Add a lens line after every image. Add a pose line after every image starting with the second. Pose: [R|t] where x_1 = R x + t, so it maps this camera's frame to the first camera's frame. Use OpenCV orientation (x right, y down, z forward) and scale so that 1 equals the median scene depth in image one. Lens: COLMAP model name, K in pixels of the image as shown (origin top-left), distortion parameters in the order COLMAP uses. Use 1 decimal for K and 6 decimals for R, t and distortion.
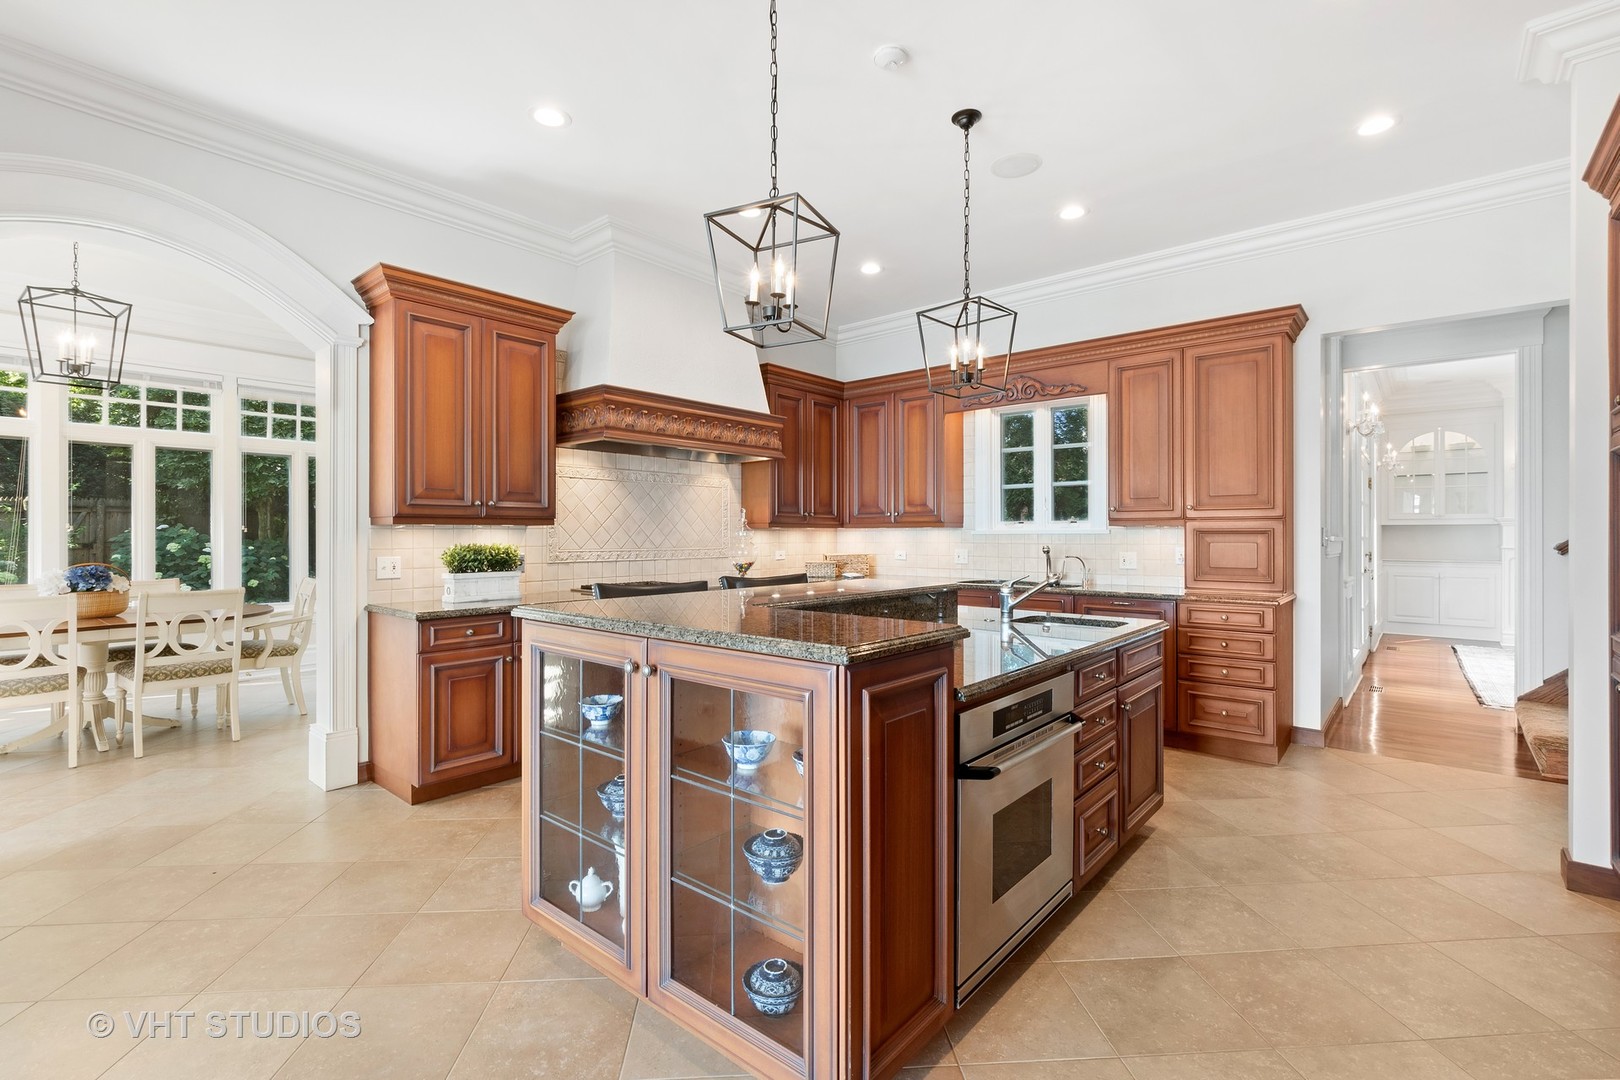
lens RADIAL K [[721.5, 0, 809.7], [0, 721.5, 539.7], [0, 0, 1]] dist [0.004043, -0.000828]
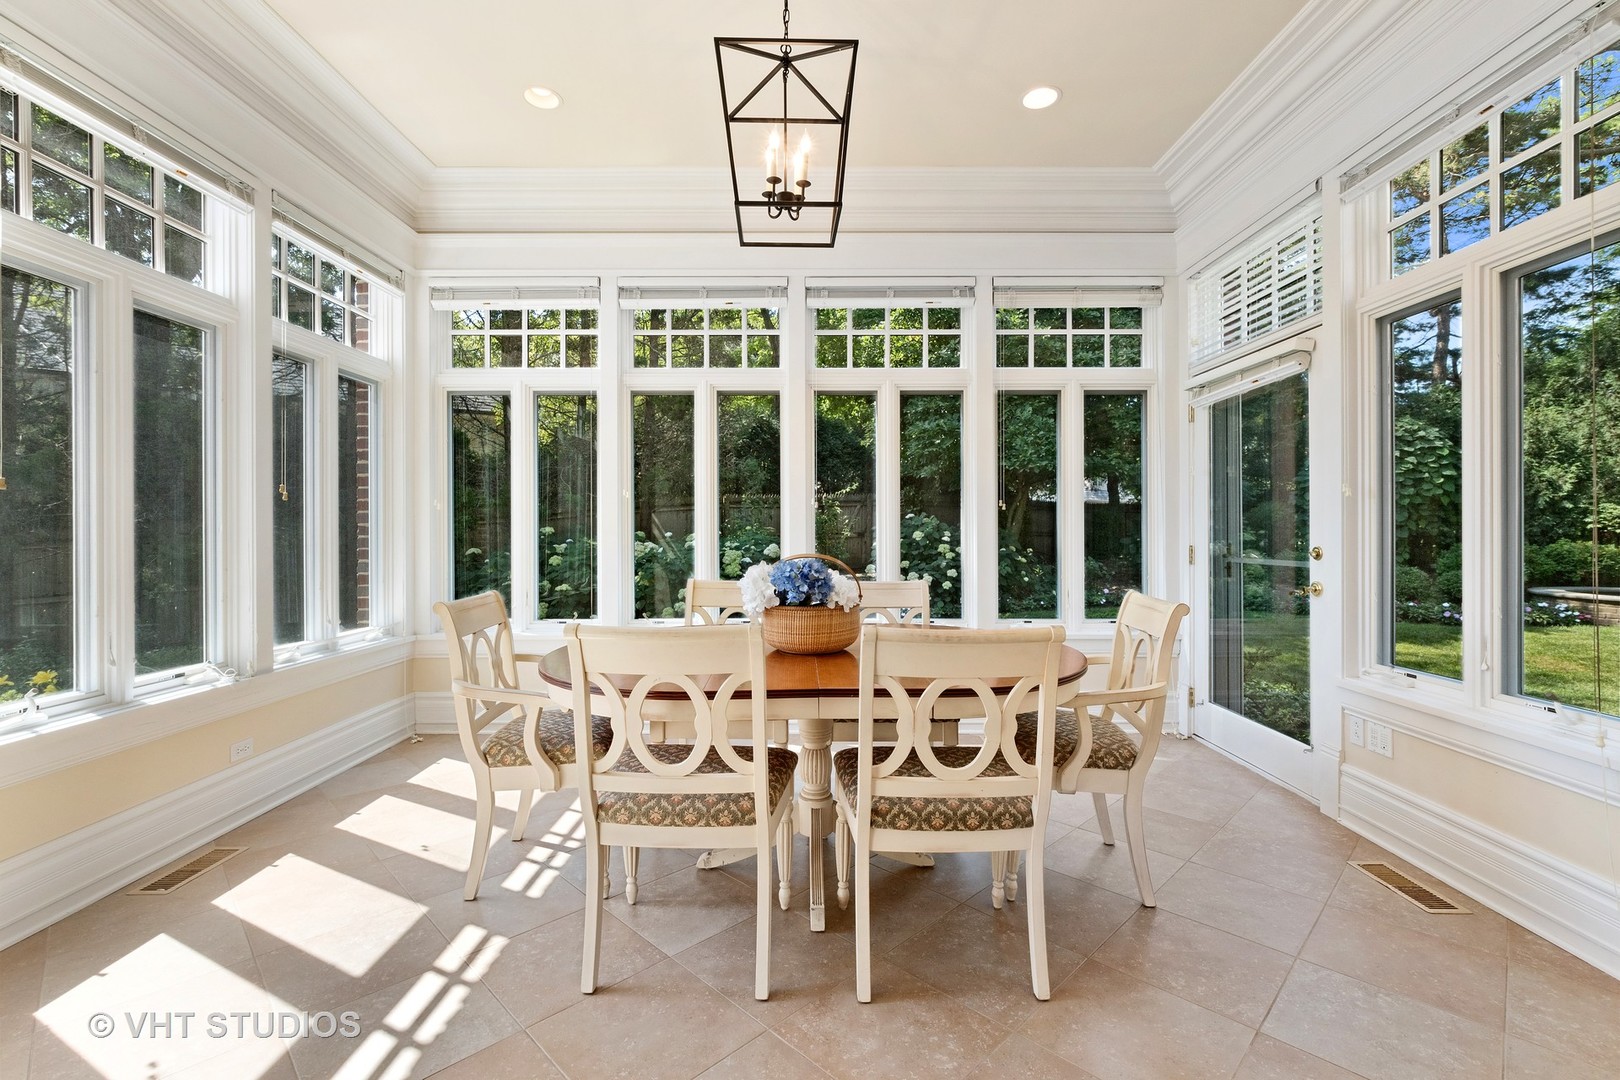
lens RADIAL K [[721.5, 0, 807.4], [0, 721.5, 537.4], [0, 0, 1]] dist [0.004043, -0.000828]
pose [[0.644311, 0.000209, -0.764764, -0.418912], [-0.001437, 0.999999, -0.000938, 0.015549], [0.764763, 0.001704, 0.644310, 0.471153]]
